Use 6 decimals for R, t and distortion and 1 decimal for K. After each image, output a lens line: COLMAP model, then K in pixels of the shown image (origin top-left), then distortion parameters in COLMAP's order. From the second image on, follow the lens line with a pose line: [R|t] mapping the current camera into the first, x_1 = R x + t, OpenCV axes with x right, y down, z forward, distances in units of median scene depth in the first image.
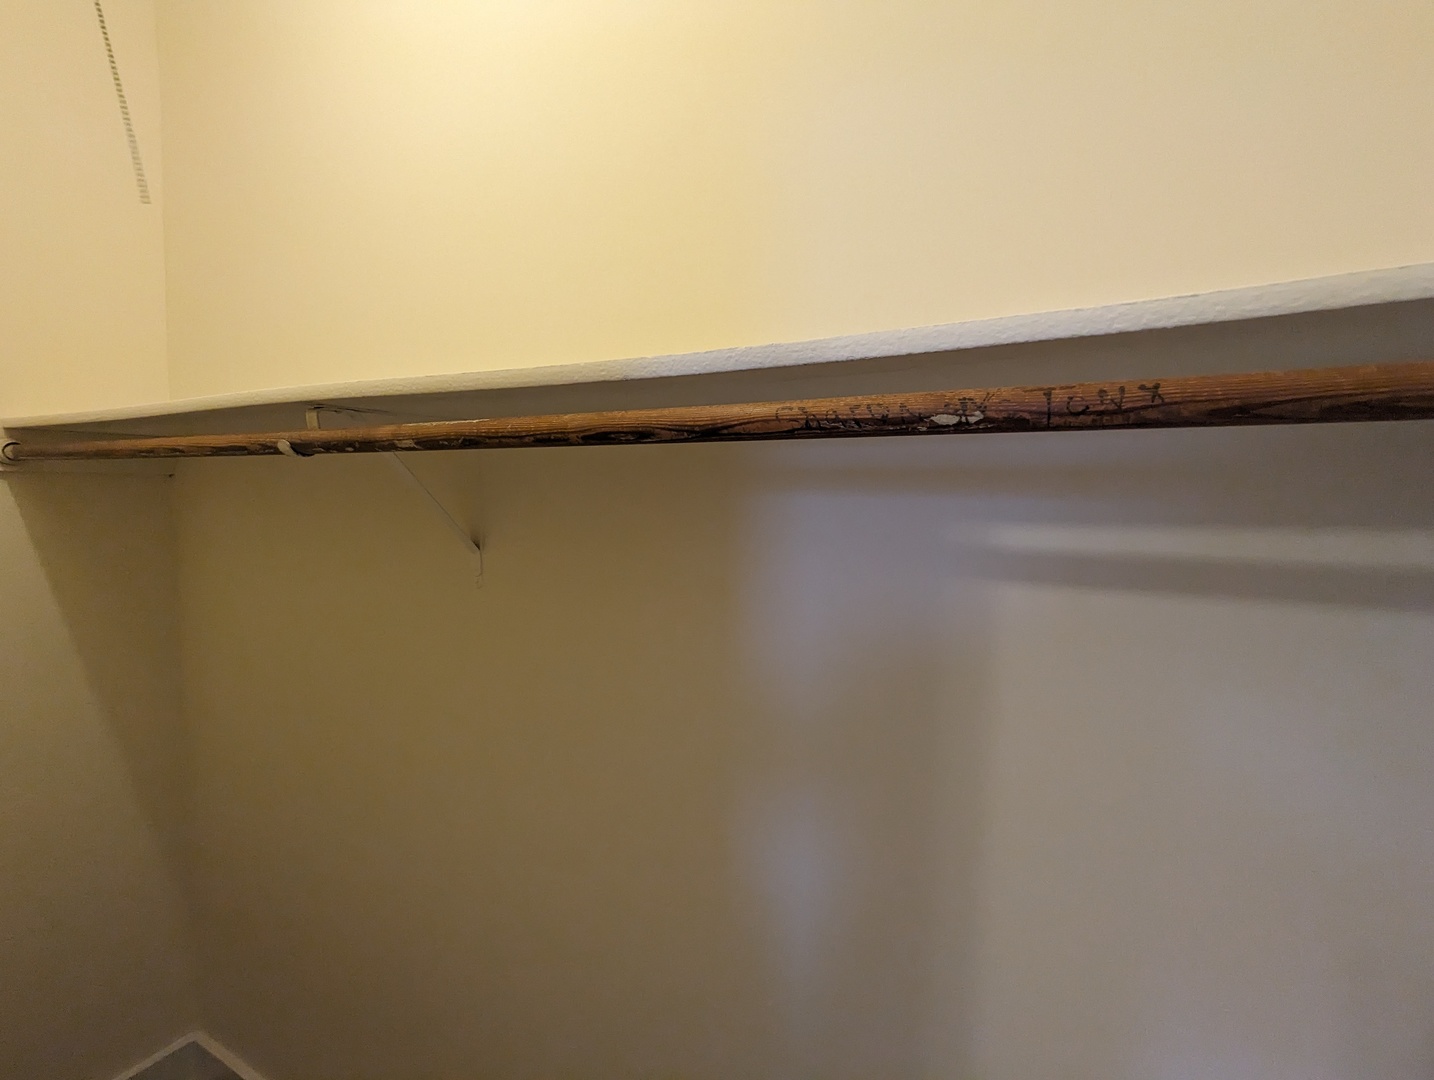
lens RADIAL K [[684.9, 0, 719.7], [0, 684.9, 534.8], [0, 0, 1]] dist [-0.001279, 0.002790]
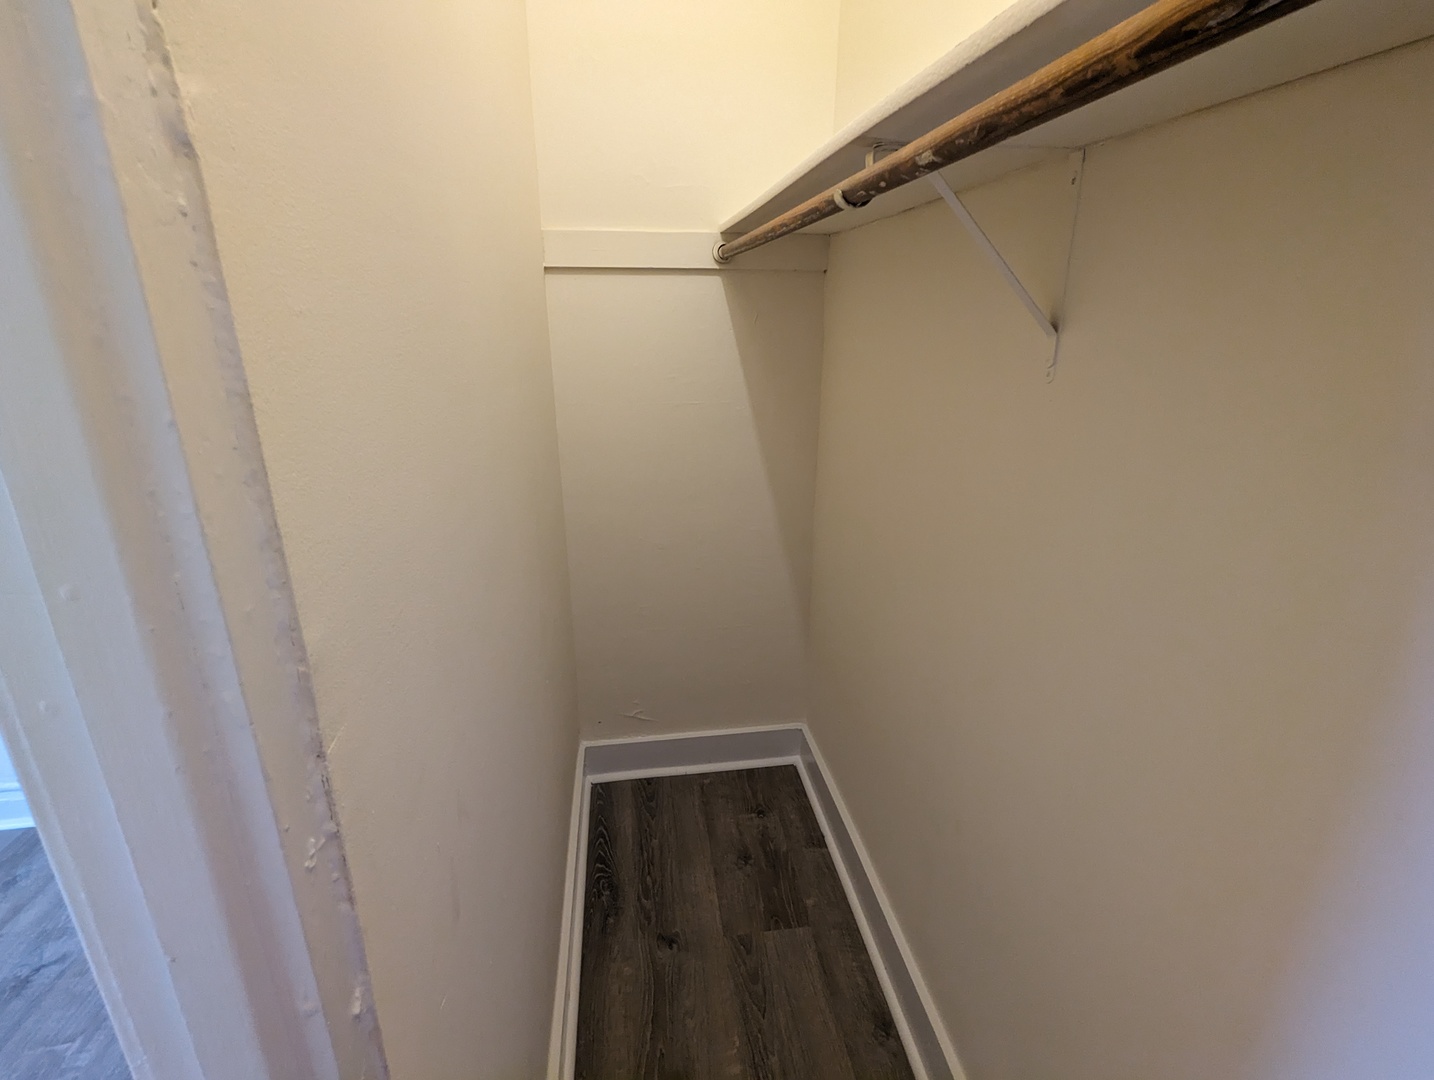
lens RADIAL K [[684.9, 0, 719.7], [0, 684.9, 534.8], [0, 0, 1]] dist [-0.001279, 0.002790]
pose [[0.618016, 0.241043, -0.748301, 0.053145], [-0.049822, 0.961932, 0.268711, 0.053179], [0.784585, -0.128786, 0.606499, 0.192550]]
